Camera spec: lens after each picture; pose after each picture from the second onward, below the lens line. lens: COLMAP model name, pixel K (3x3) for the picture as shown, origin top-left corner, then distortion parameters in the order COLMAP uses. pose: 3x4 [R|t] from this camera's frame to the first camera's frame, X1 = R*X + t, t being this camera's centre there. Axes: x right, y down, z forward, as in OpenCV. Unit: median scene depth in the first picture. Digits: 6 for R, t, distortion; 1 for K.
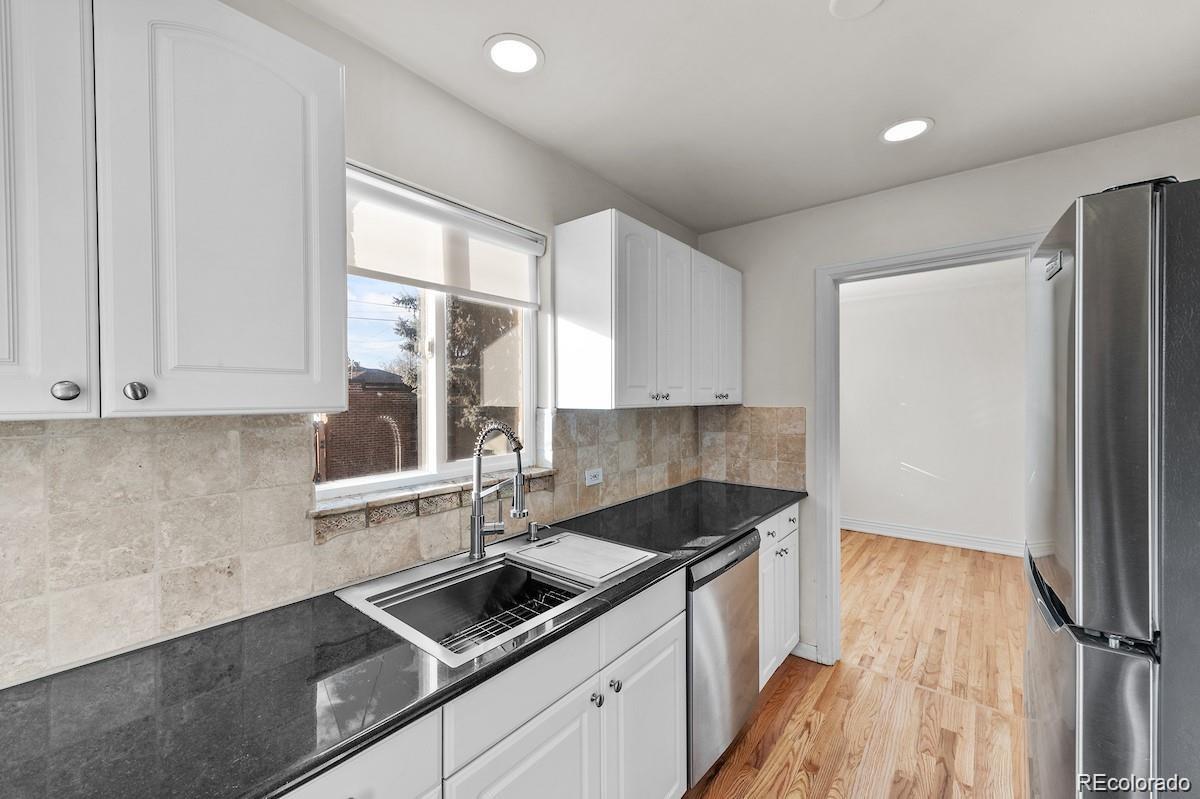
lens RADIAL K [[508.9, 0, 602.7], [0, 508.9, 396.8], [0, 0, 1]] dist [0.000687, -0.000984]
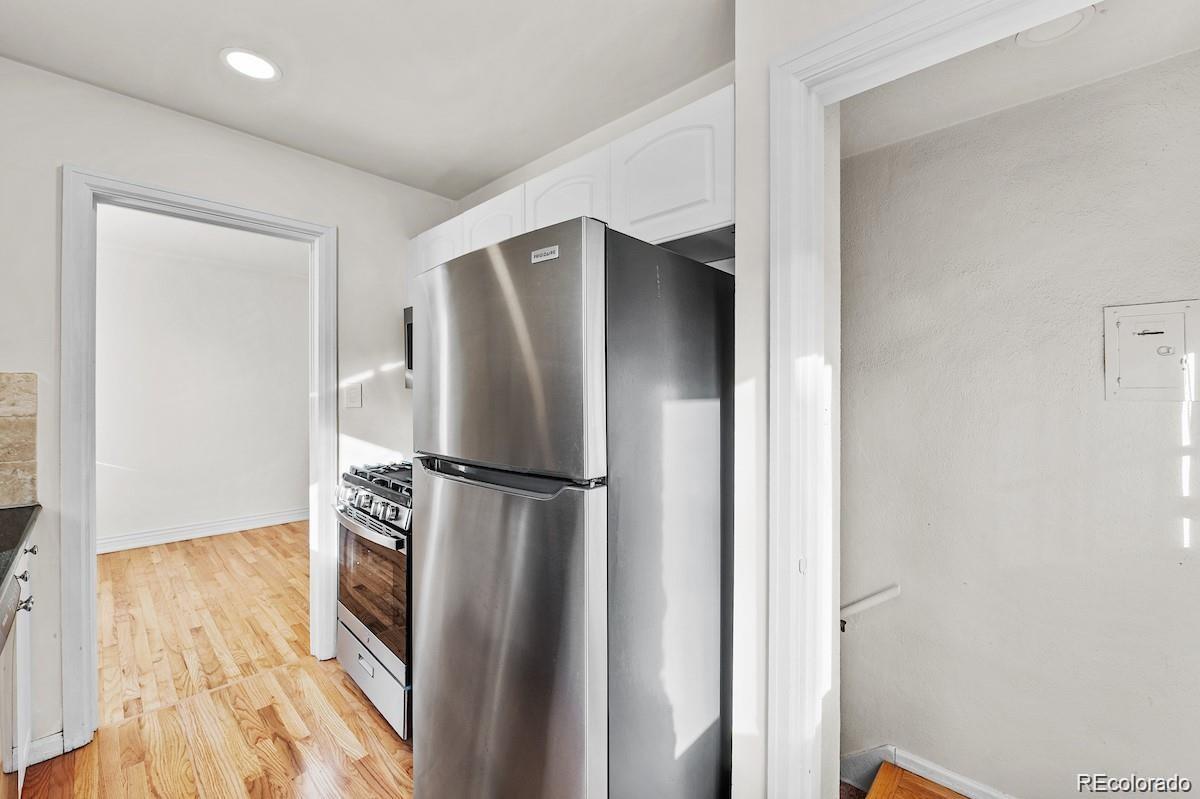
lens RADIAL K [[486.0, 0, 609.6], [0, 486.0, 394.0], [0, 0, 1]] dist [-0.013440, -0.000917]
pose [[0.029780, 0.003265, 0.999551, -0.186847], [0.004877, 0.999982, -0.003412, 0.054354], [-0.999545, 0.004977, 0.029764, 0.266850]]
